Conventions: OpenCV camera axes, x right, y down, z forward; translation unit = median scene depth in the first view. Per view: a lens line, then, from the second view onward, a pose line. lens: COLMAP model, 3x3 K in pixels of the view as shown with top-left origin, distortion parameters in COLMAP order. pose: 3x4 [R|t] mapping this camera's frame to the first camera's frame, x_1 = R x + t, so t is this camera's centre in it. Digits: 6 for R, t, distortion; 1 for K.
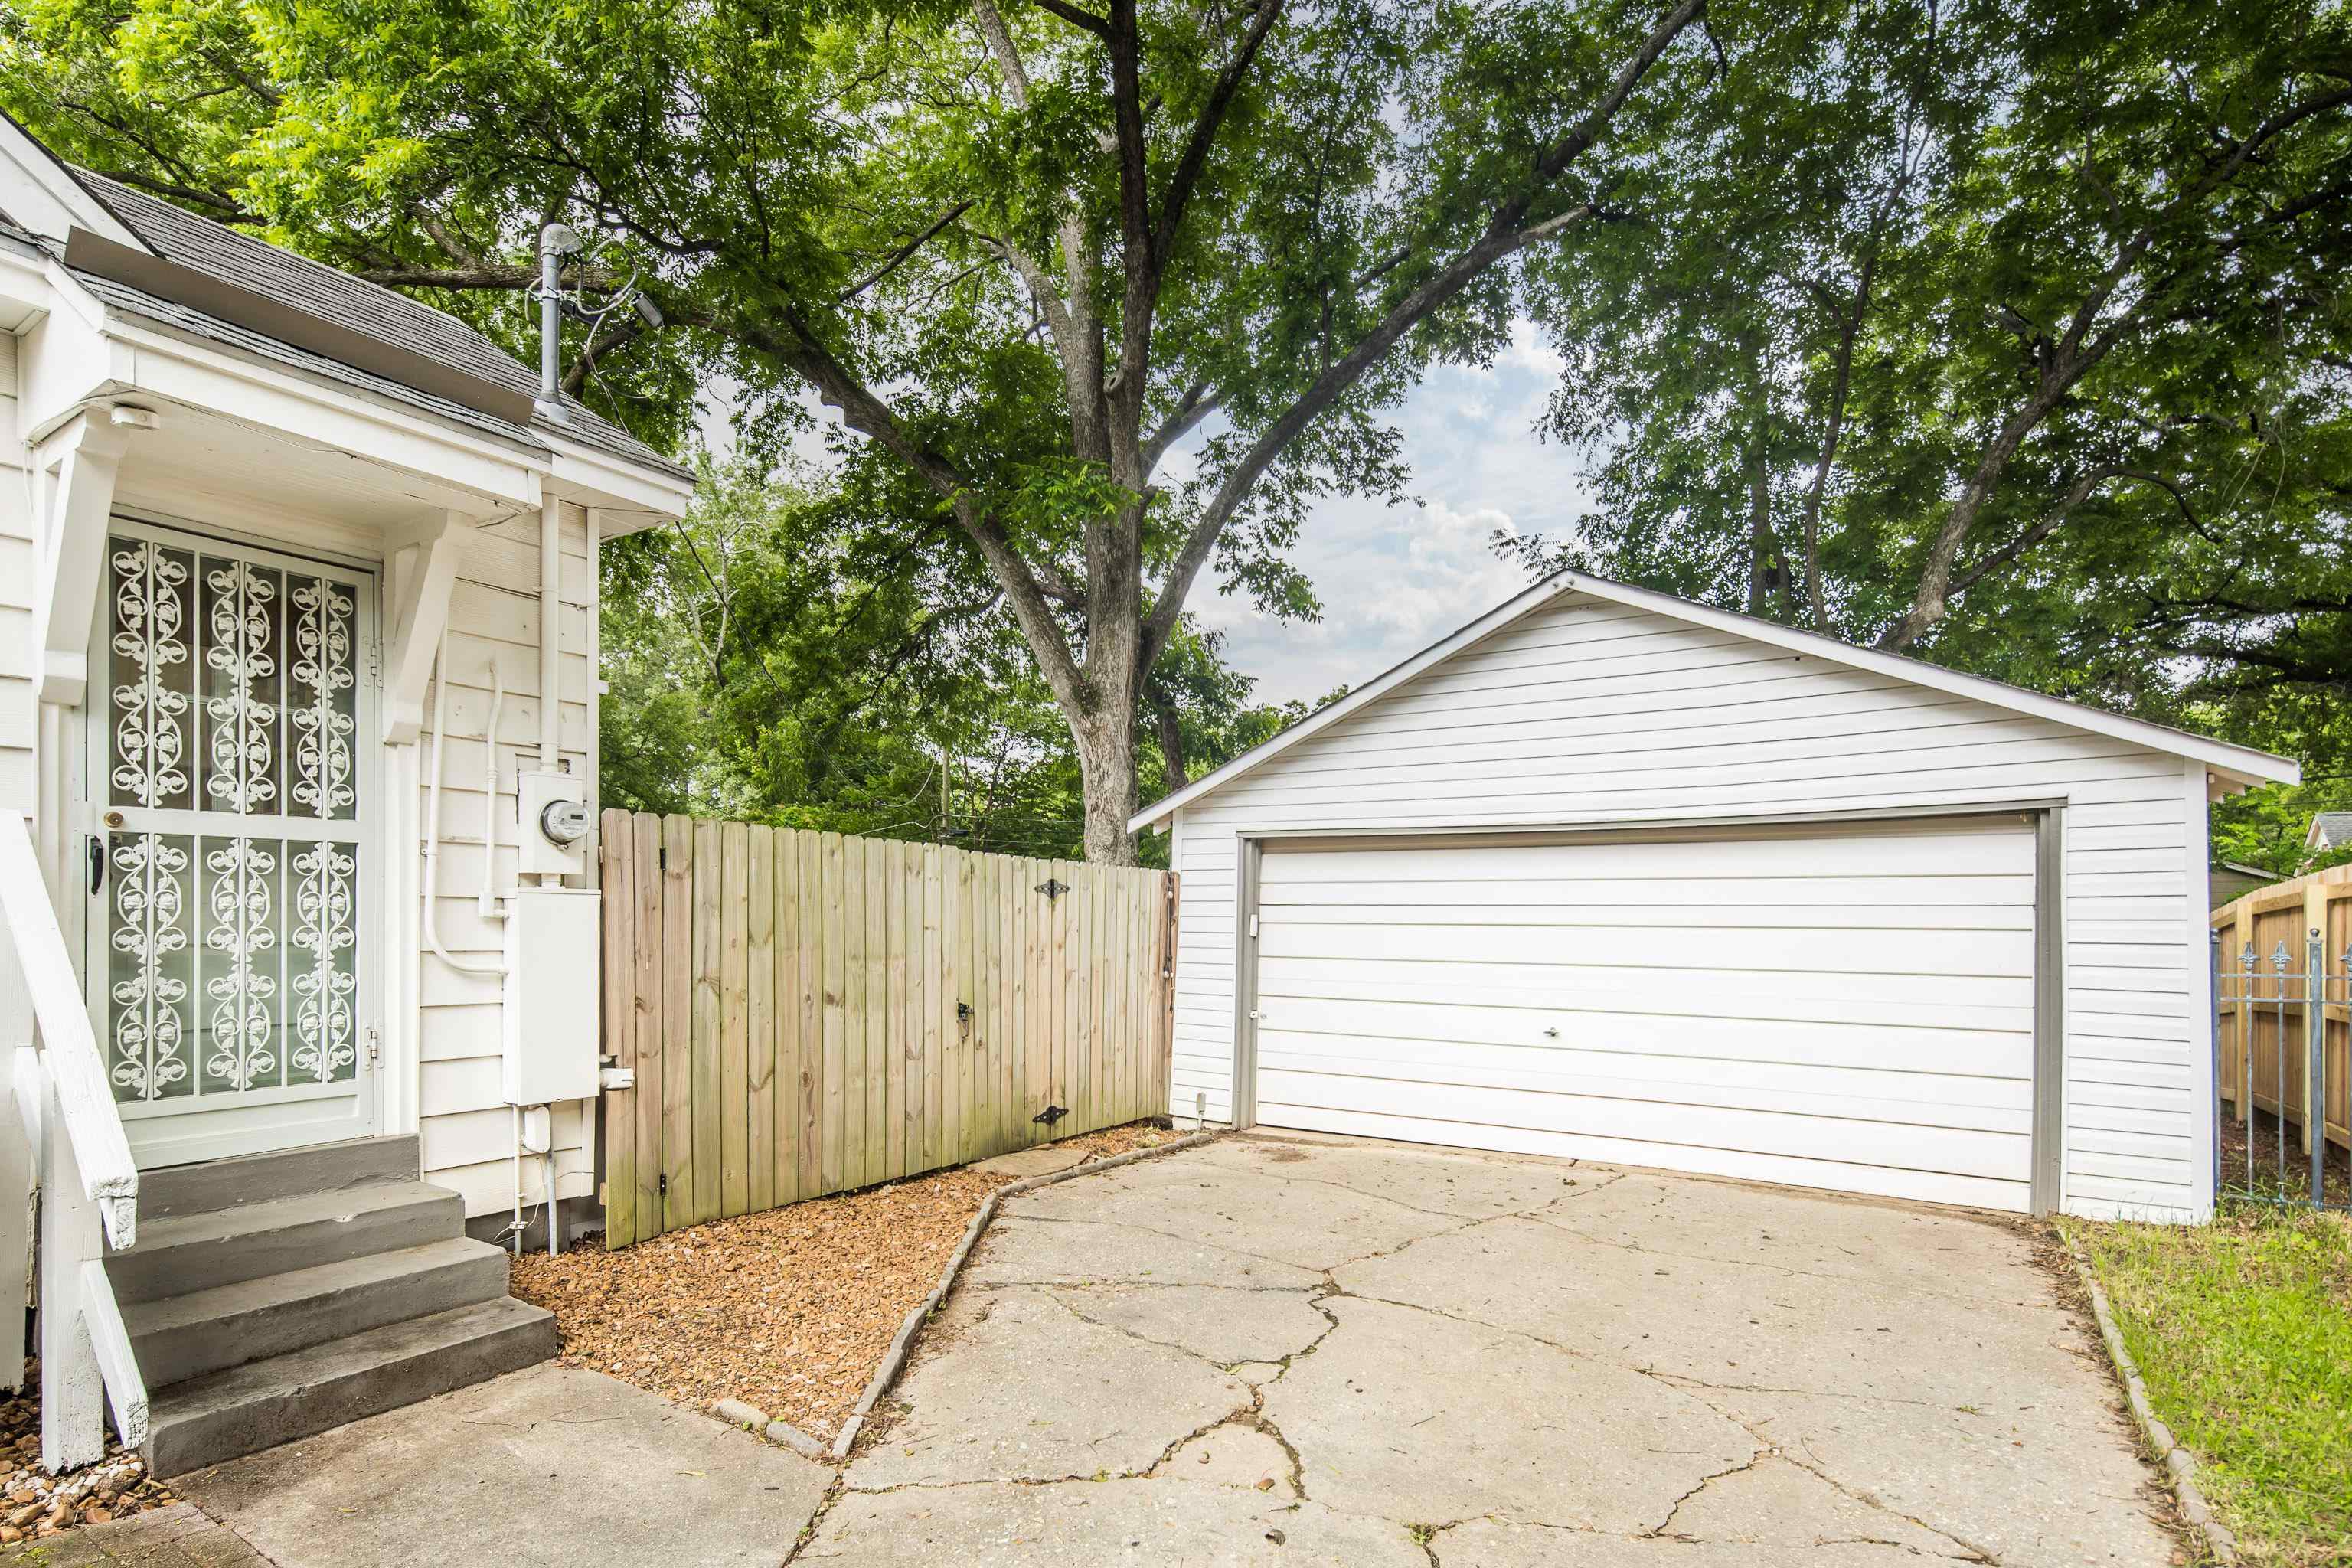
lens RADIAL K [[1129.3, 0, 1165.1], [0, 1129.3, 925.7], [0, 0, 1]] dist [0.004853, 0.000100]
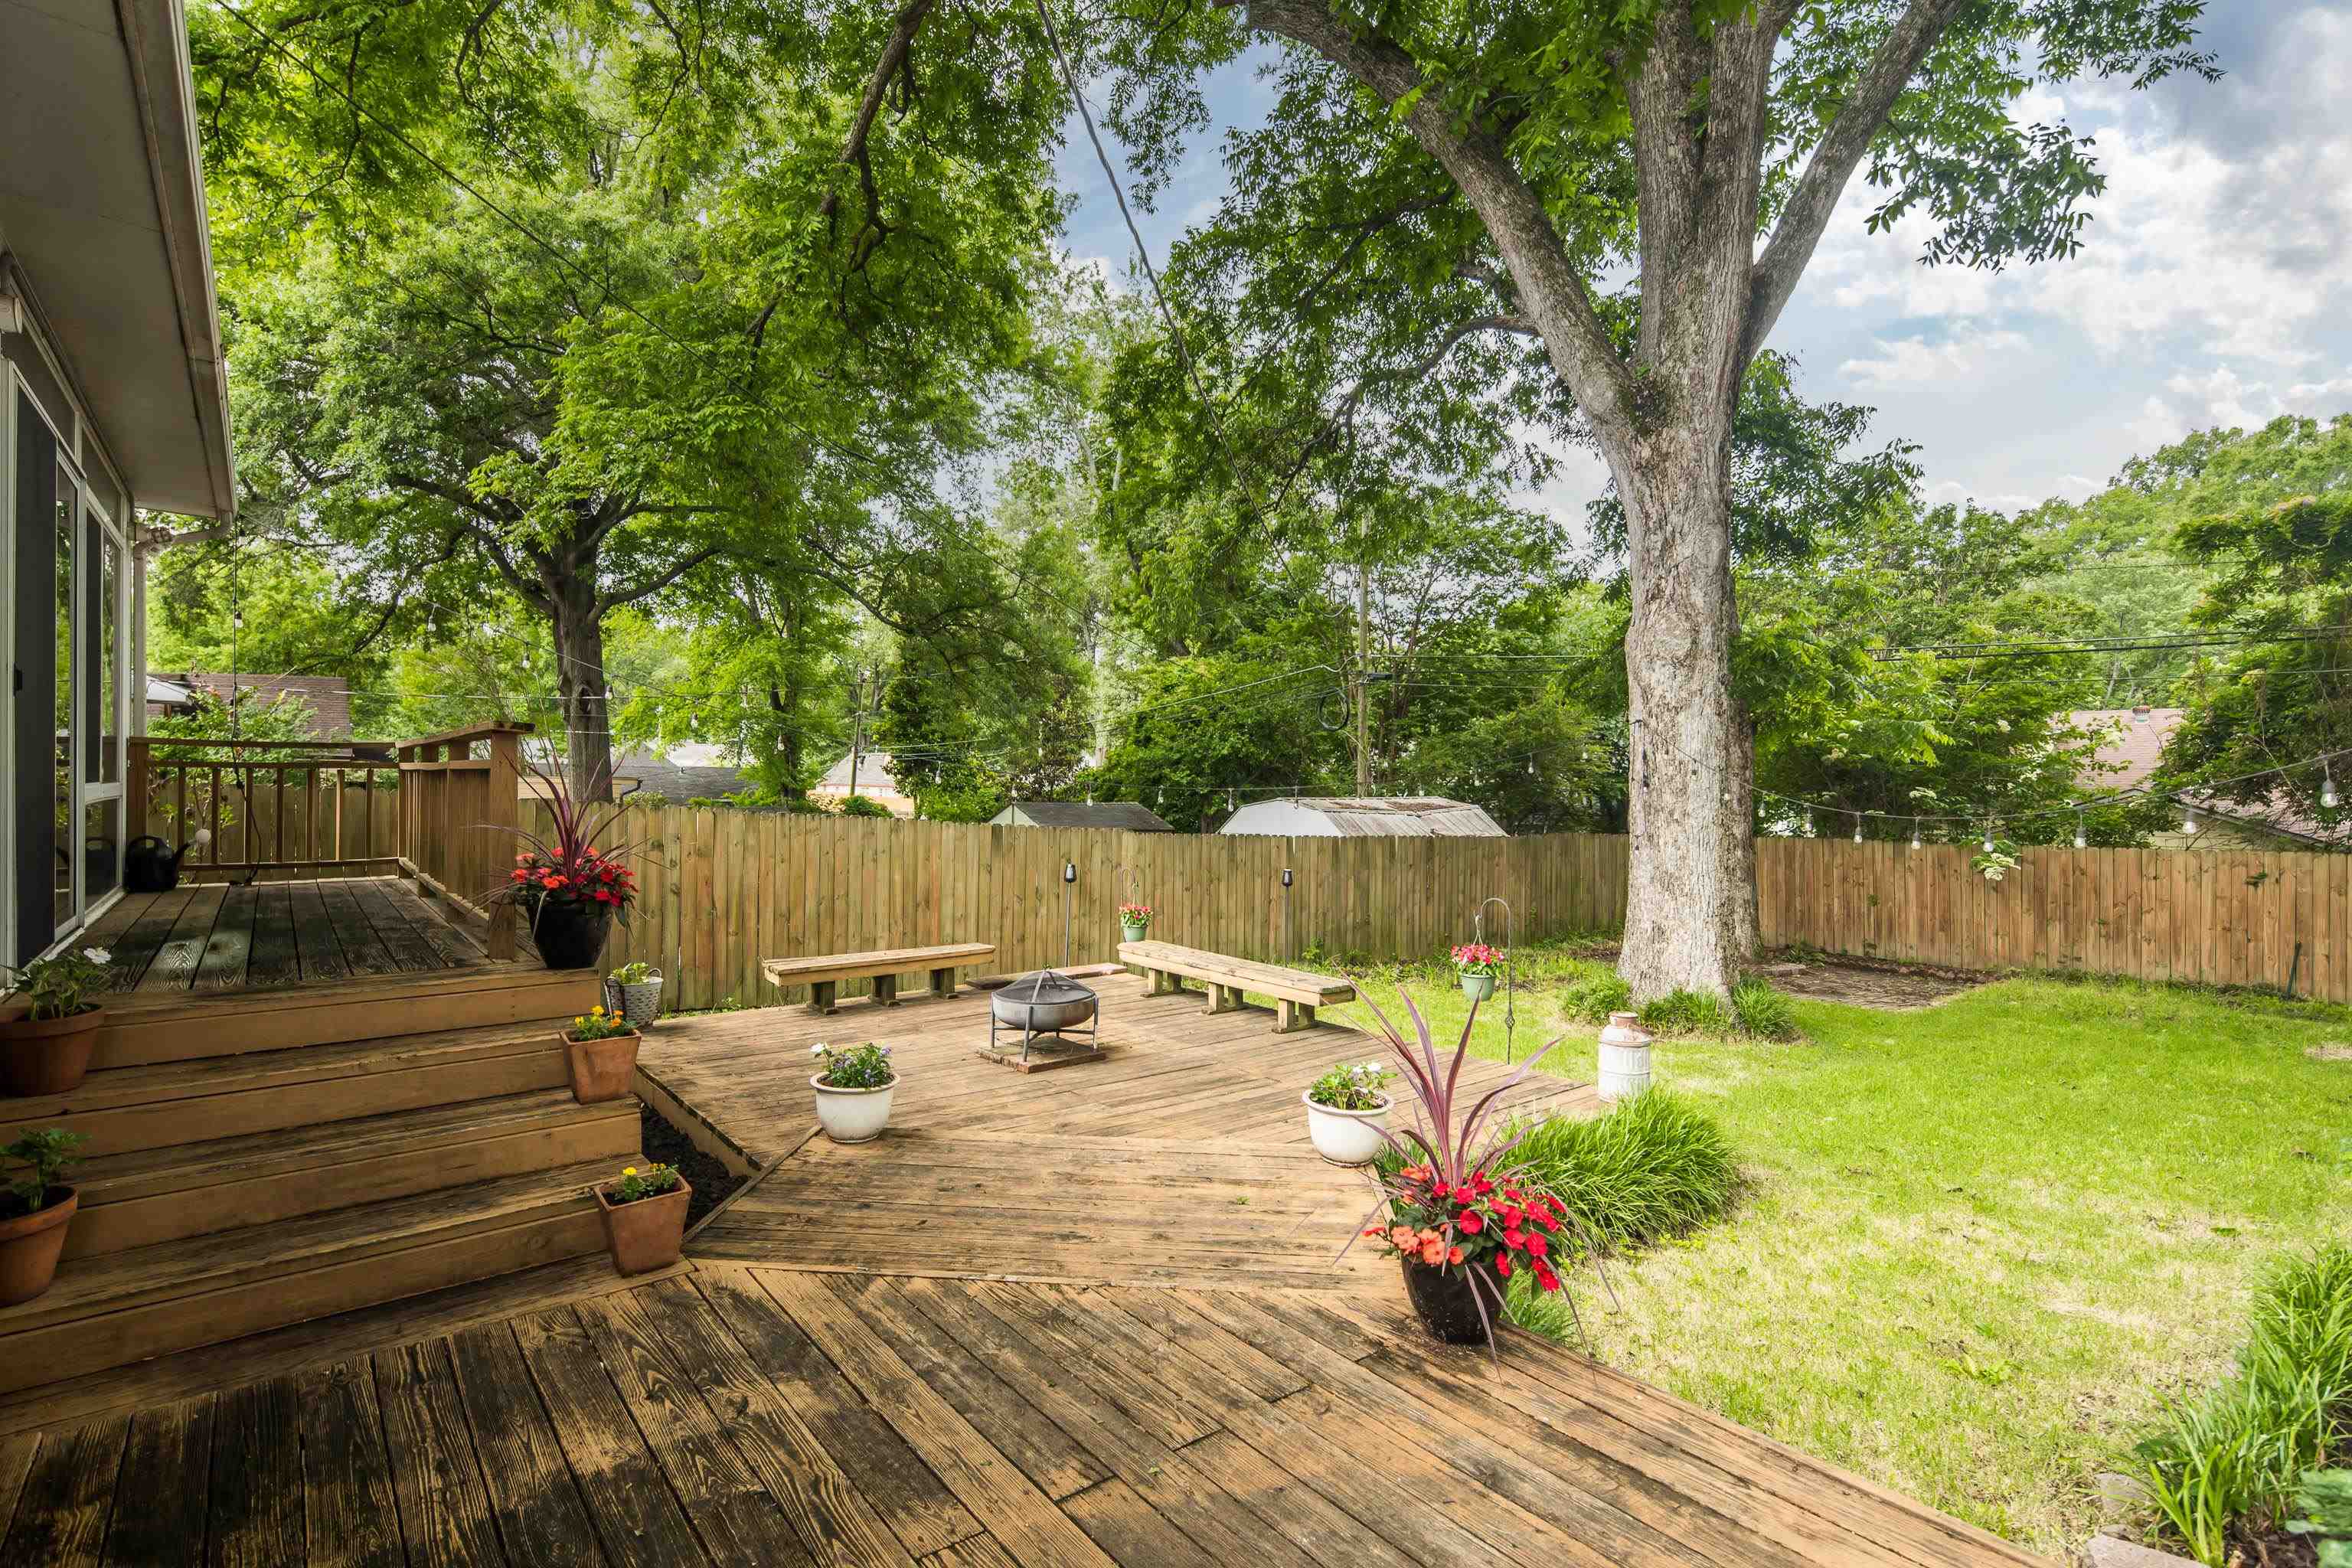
lens RADIAL K [[1126.8, 0, 1176.0], [0, 1126.8, 784.0], [0, 0, 1]] dist [0.002188, 0.000005]
pose [[0.945827, 0.011094, -0.324483, -0.080586], [-0.013457, 0.999897, -0.005038, 0.000325], [0.324393, 0.009132, 0.945878, 0.277426]]
